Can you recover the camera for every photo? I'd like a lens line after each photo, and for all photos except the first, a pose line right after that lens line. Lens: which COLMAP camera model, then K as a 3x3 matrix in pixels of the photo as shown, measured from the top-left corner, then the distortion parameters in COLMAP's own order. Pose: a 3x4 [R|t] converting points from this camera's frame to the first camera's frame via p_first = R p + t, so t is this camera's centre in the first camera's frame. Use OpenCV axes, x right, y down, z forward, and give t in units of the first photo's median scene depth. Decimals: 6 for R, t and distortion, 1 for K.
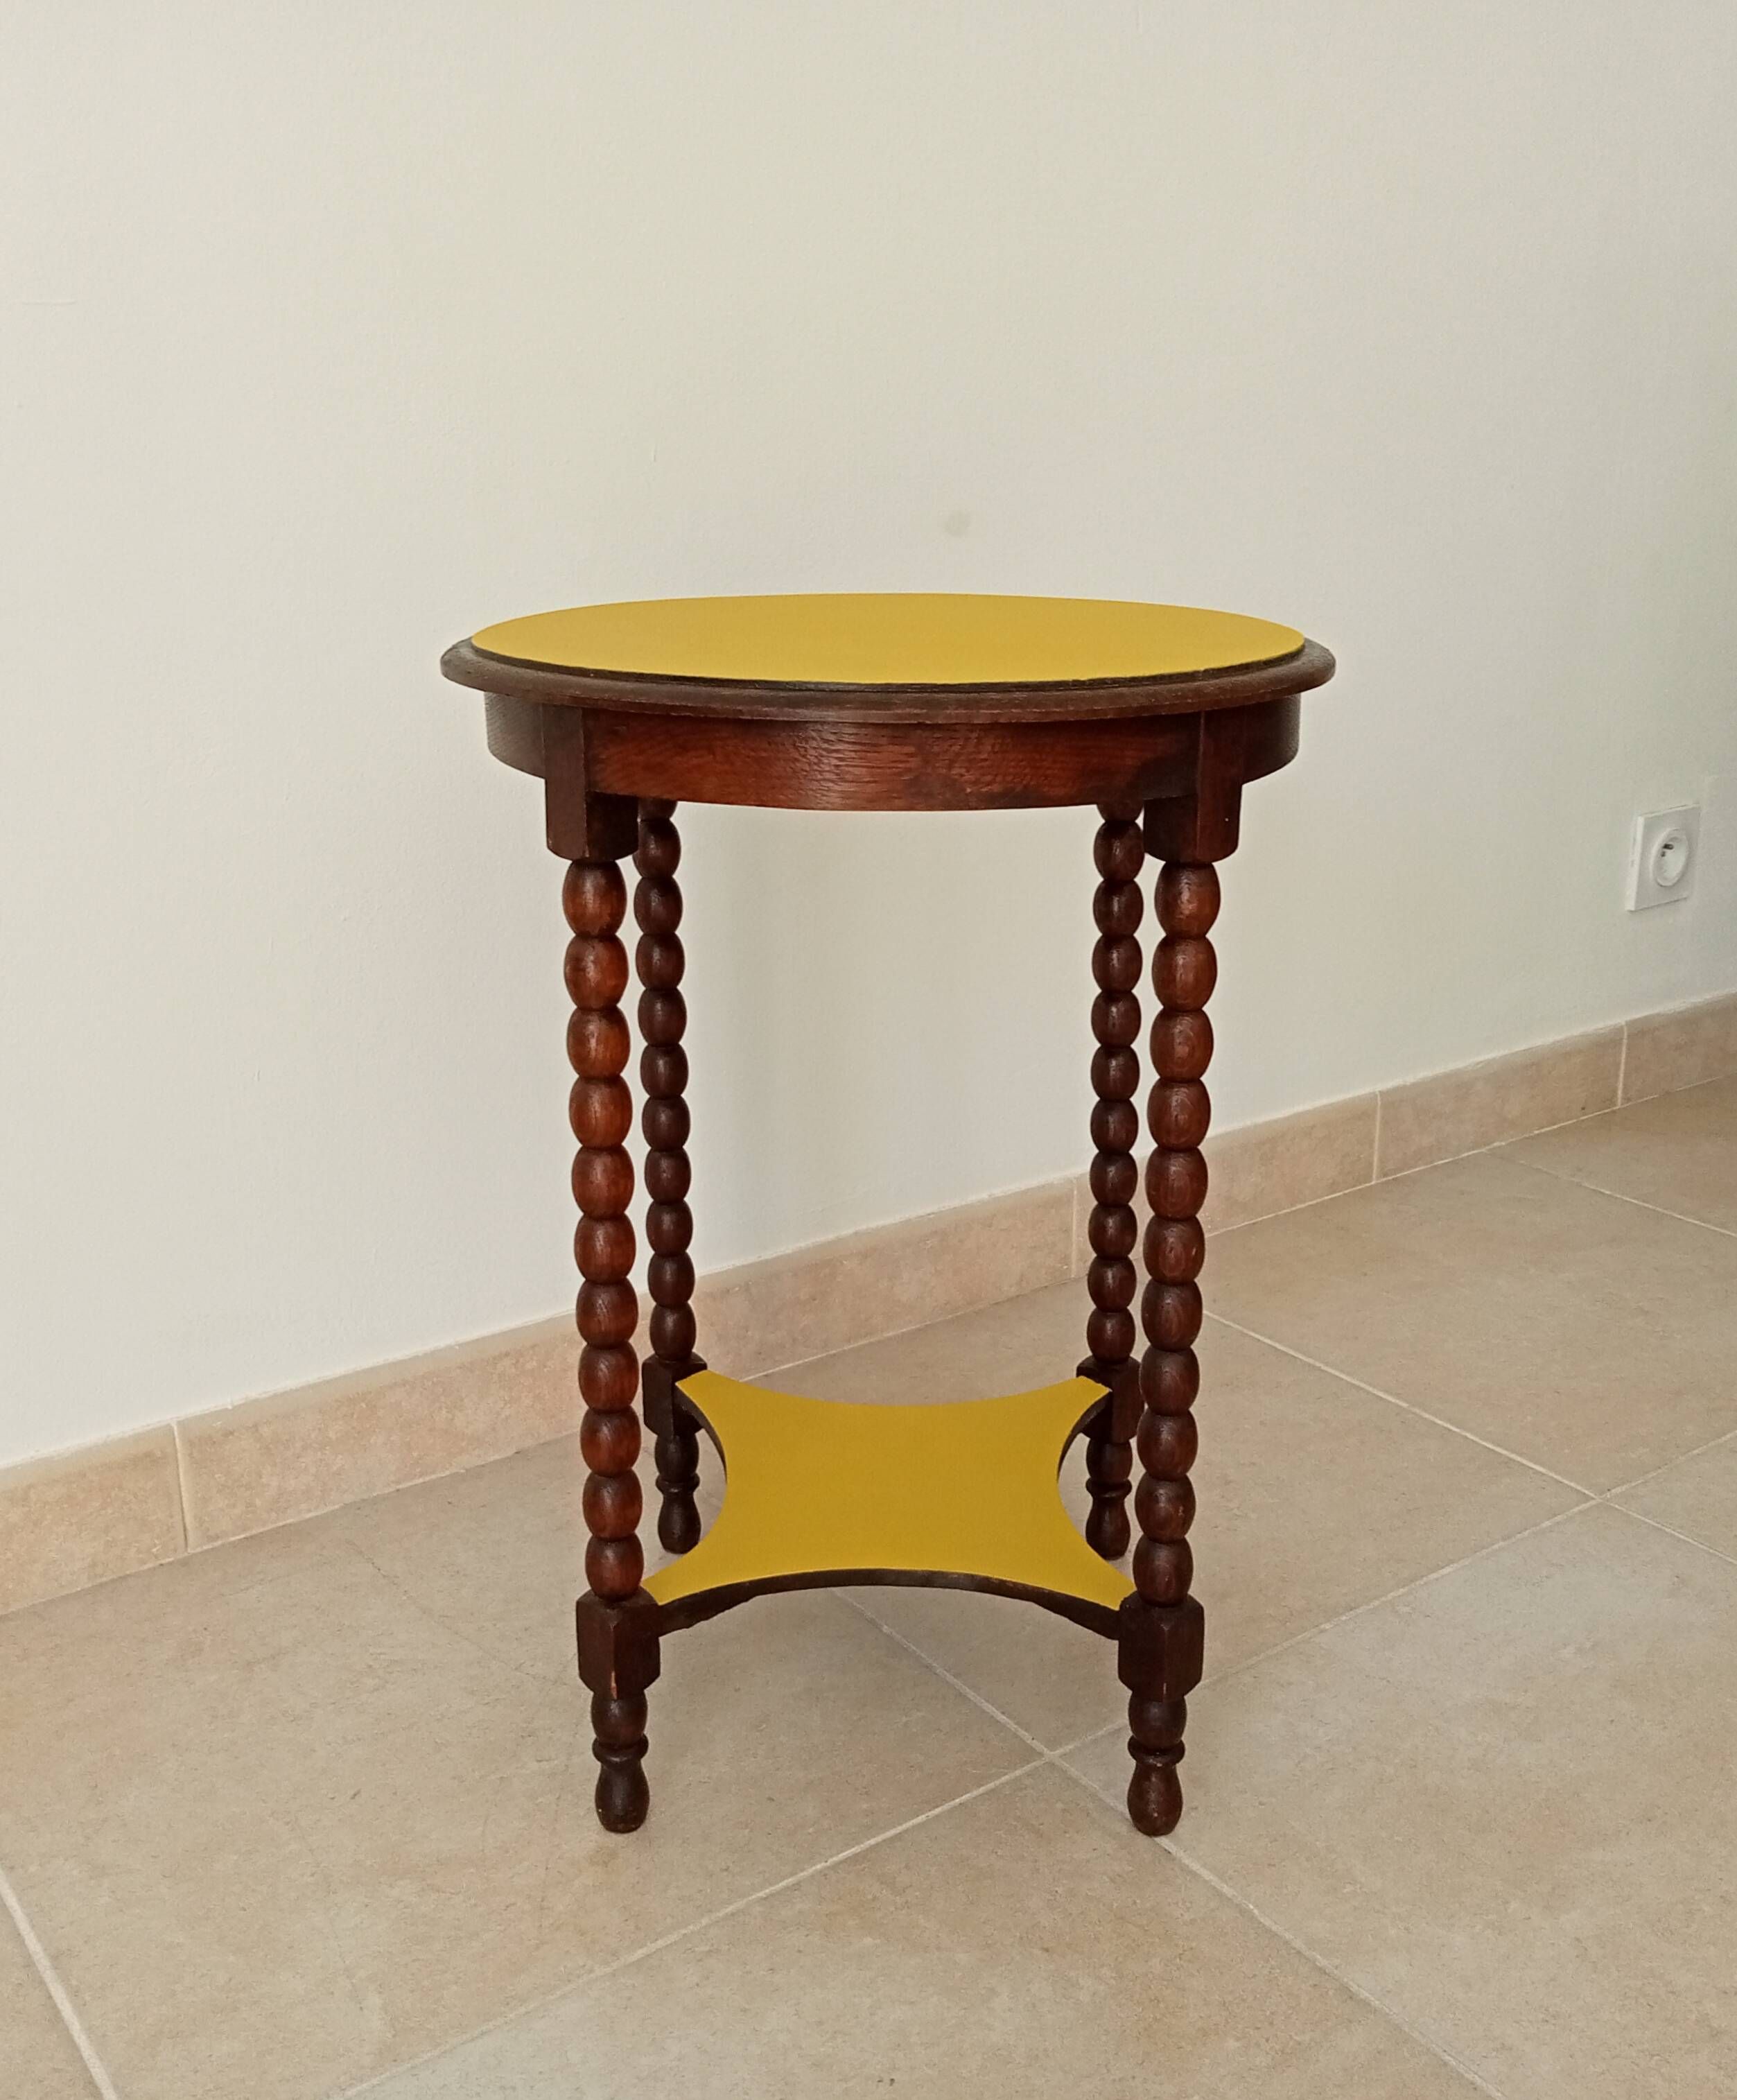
lens RADIAL K [[2082.6, 0, 829.9], [0, 2082.6, 1016.7], [0, 0, 1]] dist [0.016611, -0.007053]
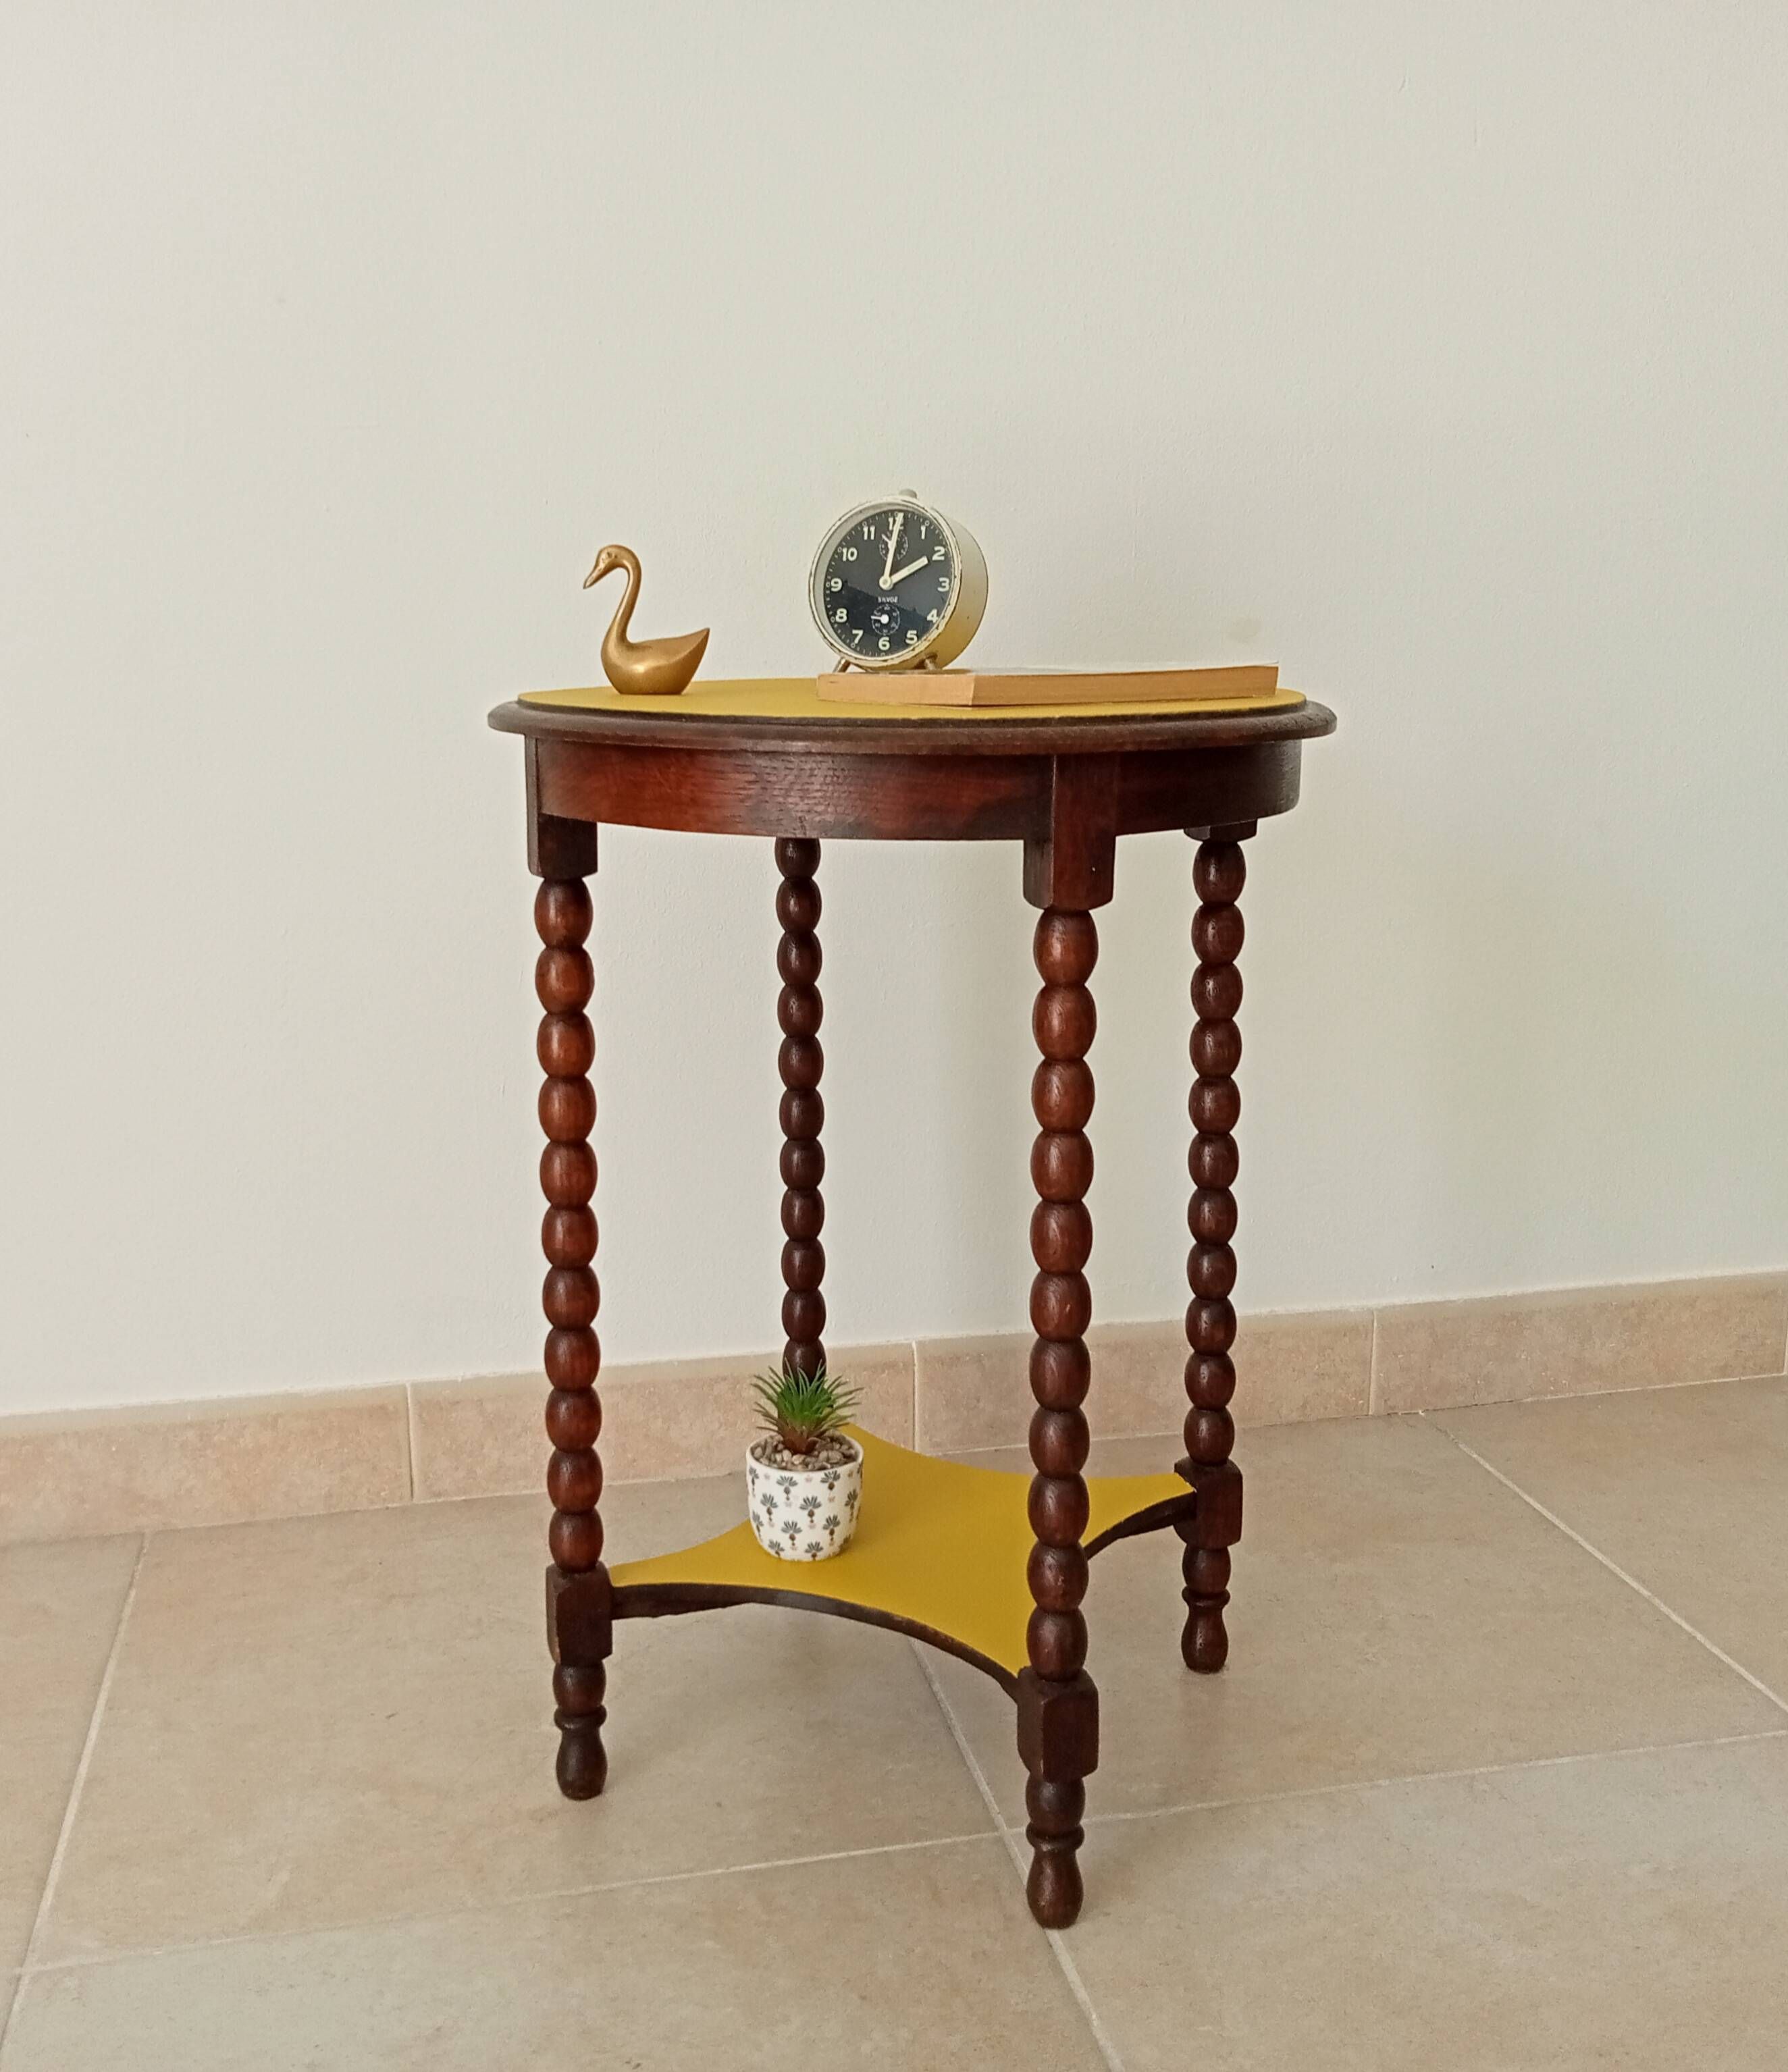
lens RADIAL K [[2016.0, 0, 871.6], [0, 2016.0, 996.7], [0, 0, 1]] dist [0.026599, -0.028168]
pose [[0.921624, 0.076905, -0.380389, 0.333968], [-0.110275, 0.991661, -0.066689, 0.030658], [0.372088, 0.103410, 0.922419, 0.051441]]
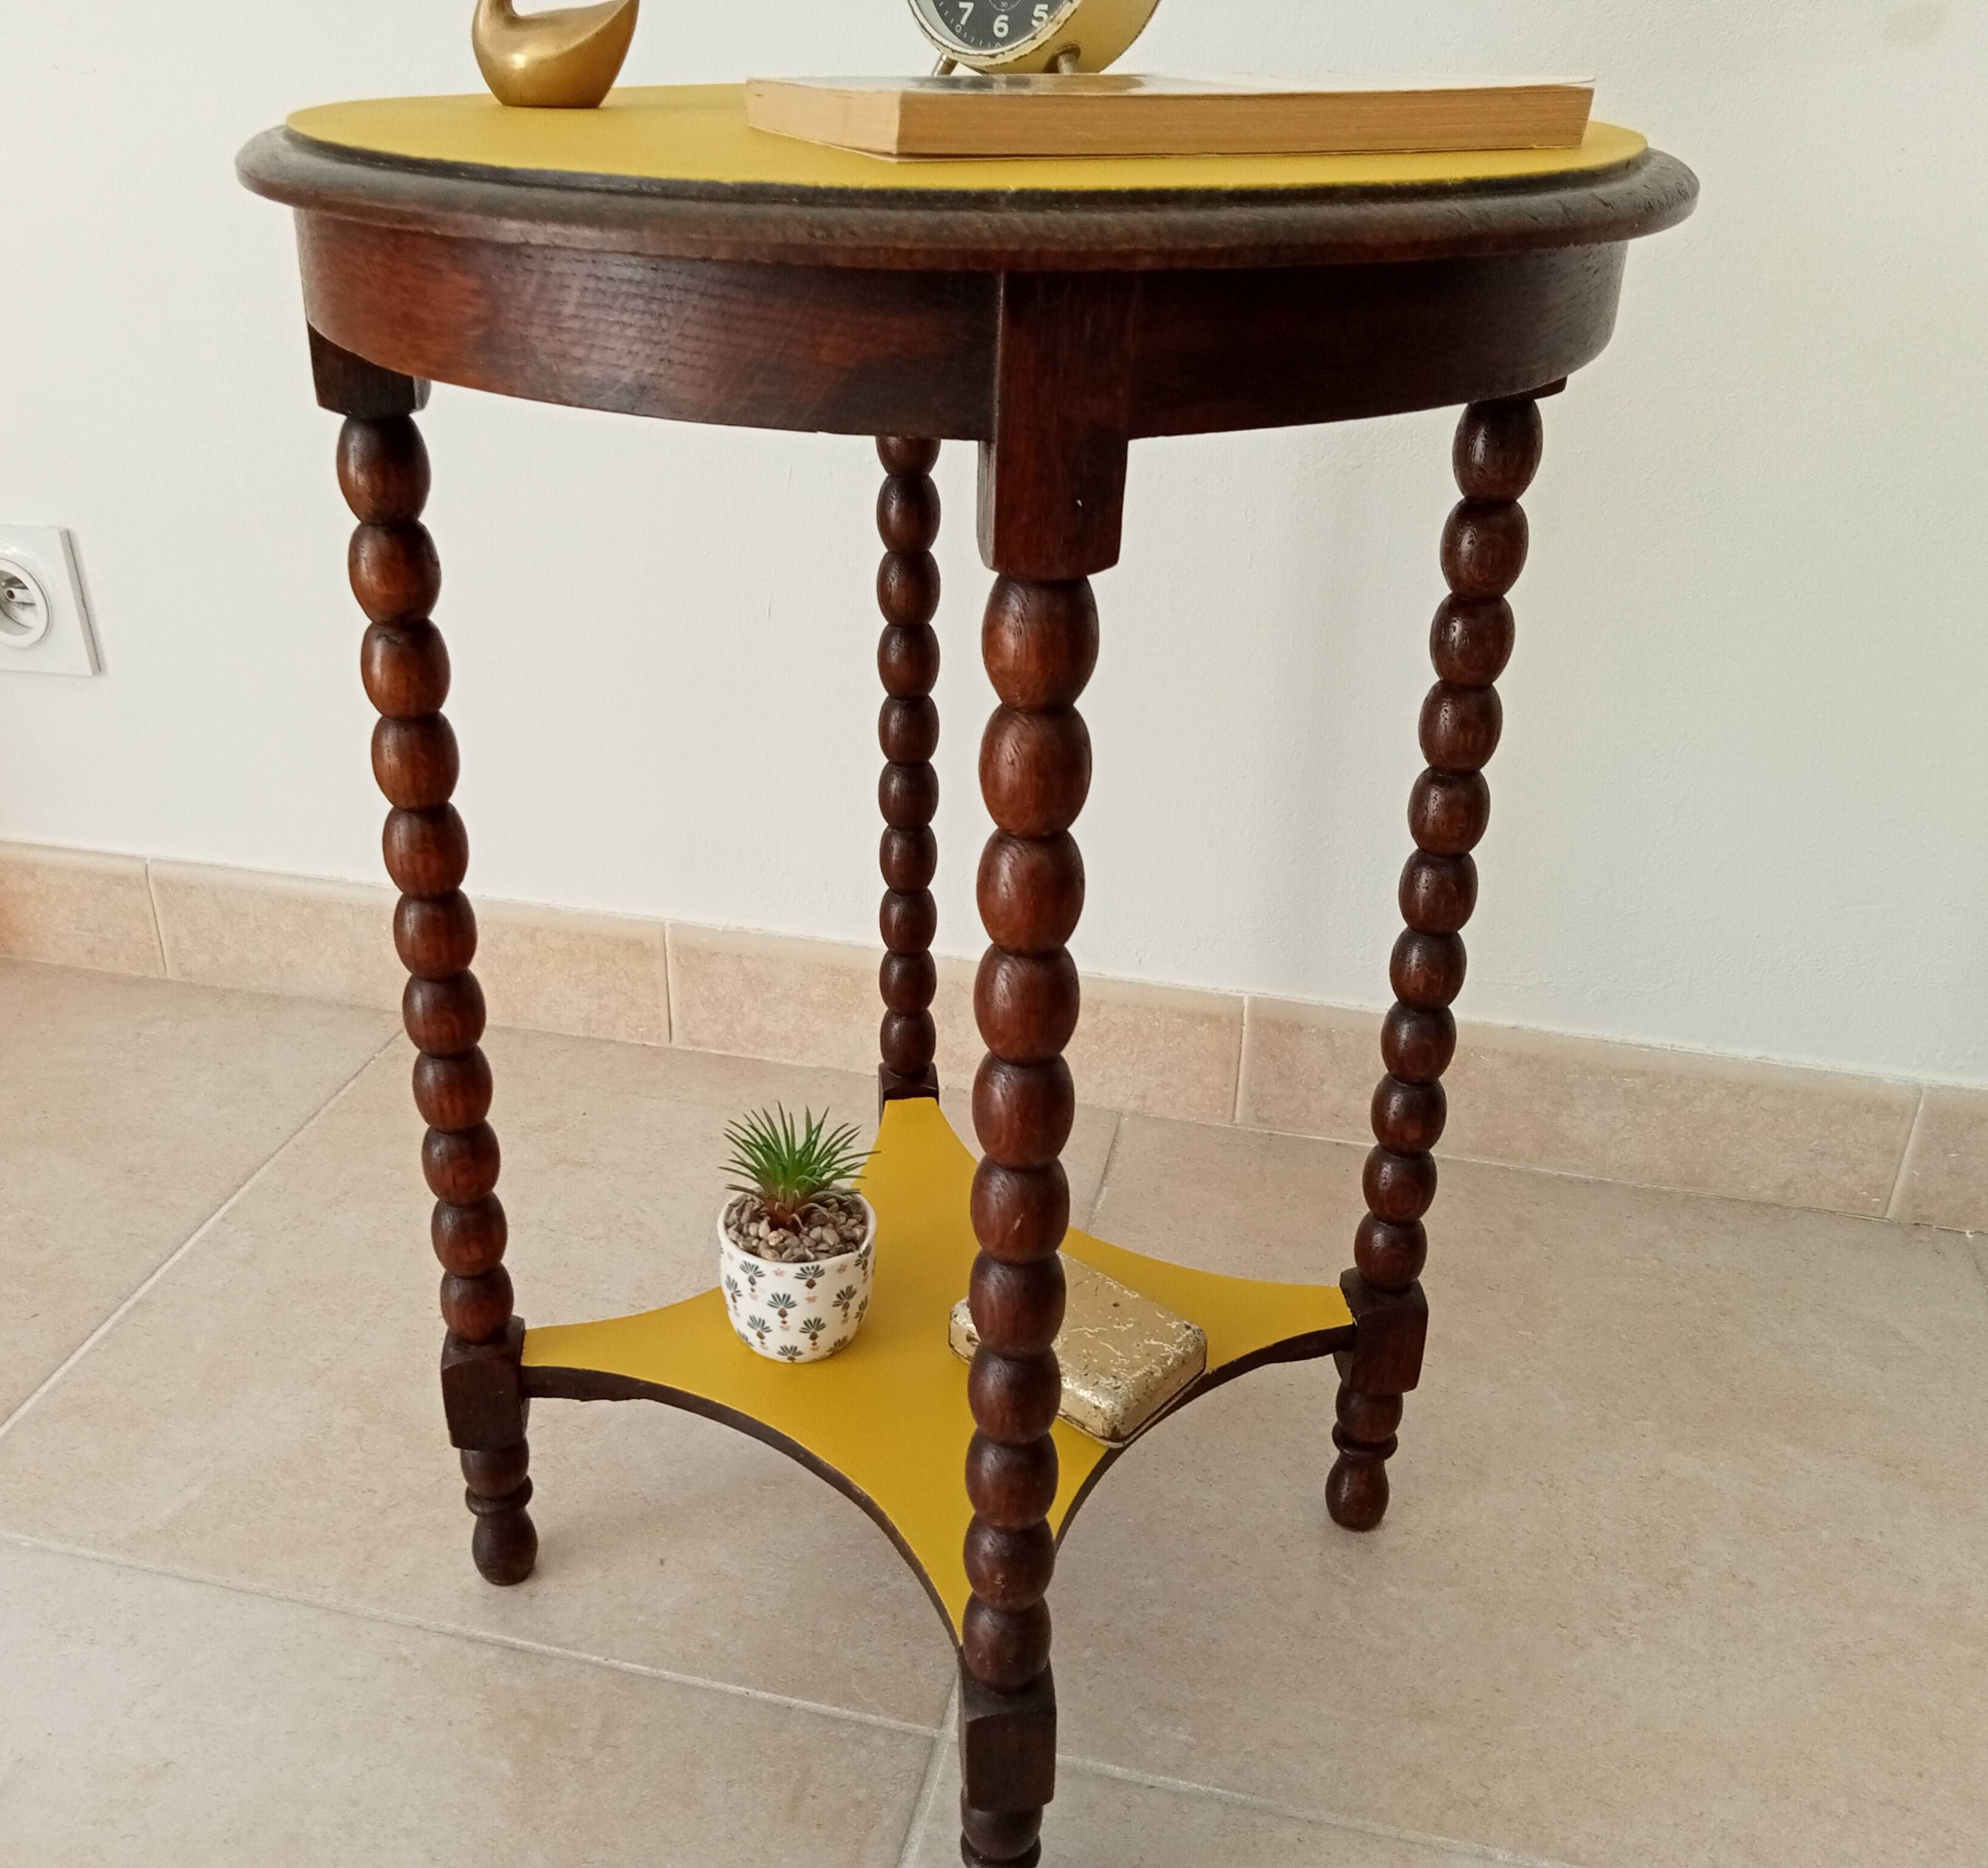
lens RADIAL K [[1830.0, 0, 952.8], [0, 1830.0, 936.5], [0, 0, 1]] dist [0.028817, -0.030052]
pose [[0.658906, 0.357554, -0.661814, 0.387723], [-0.225786, 0.933249, 0.279407, -0.085283], [0.717540, -0.034675, 0.695654, 0.486353]]
